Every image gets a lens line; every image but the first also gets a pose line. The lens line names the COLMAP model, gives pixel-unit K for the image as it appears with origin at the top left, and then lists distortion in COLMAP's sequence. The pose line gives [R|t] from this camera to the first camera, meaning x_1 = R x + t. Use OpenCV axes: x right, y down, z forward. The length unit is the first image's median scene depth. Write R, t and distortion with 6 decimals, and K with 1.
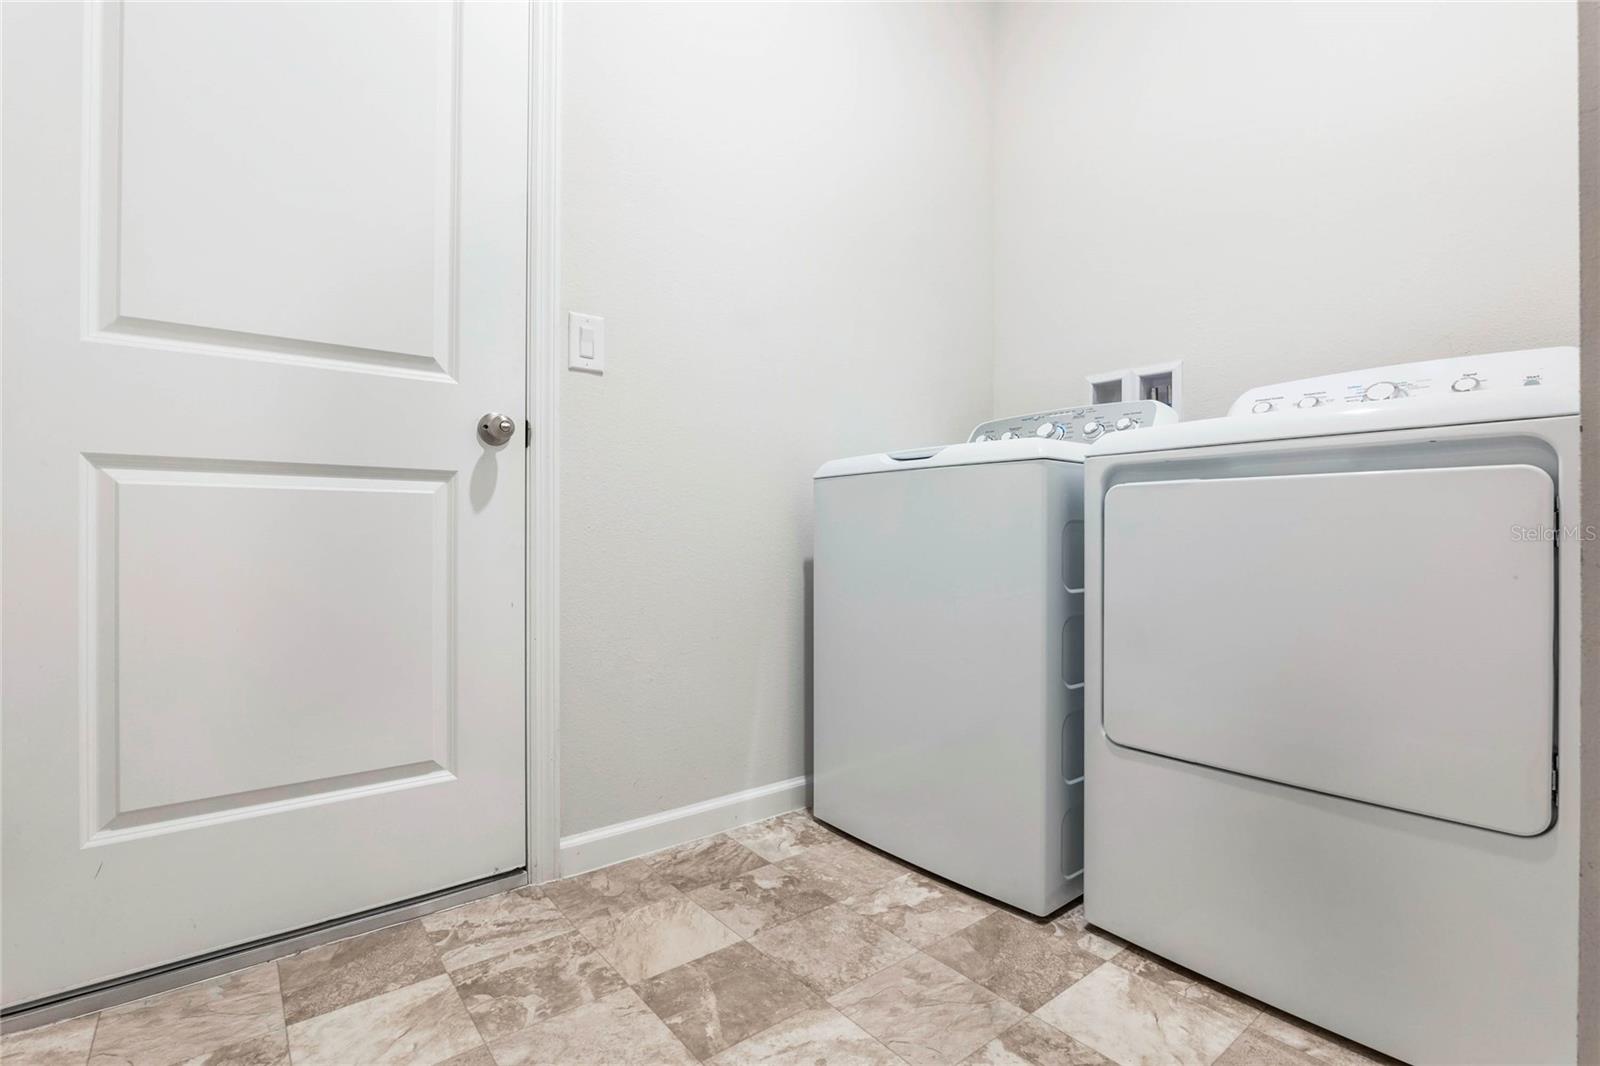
lens RADIAL K [[768.4, 0, 808.3], [0, 768.4, 534.2], [0, 0, 1]] dist [-0.016518, 0.005799]
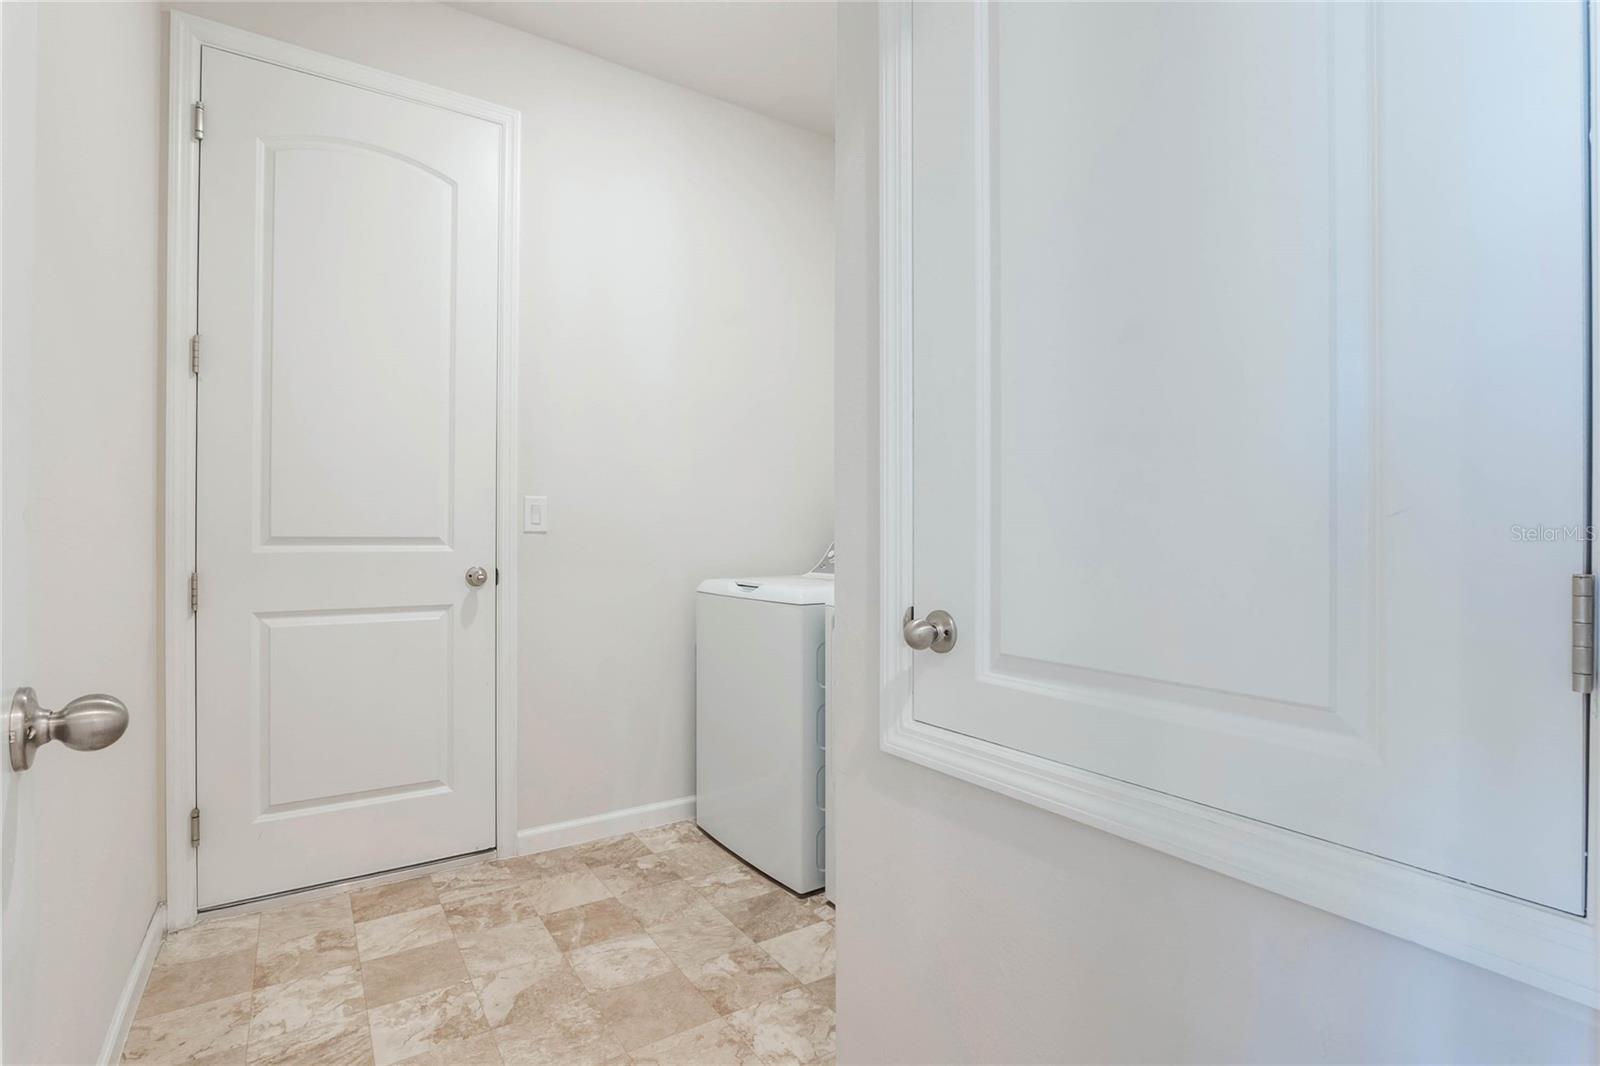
lens RADIAL K [[778.5, 0, 763.6], [0, 778.5, 537.8], [0, 0, 1]] dist [-0.003661, 0.000450]
pose [[0.992981, 0.001521, -0.118268, 0.435365], [-0.001509, 0.999999, 0.000192, -0.245617], [0.118268, -0.000012, 0.992982, -0.630719]]
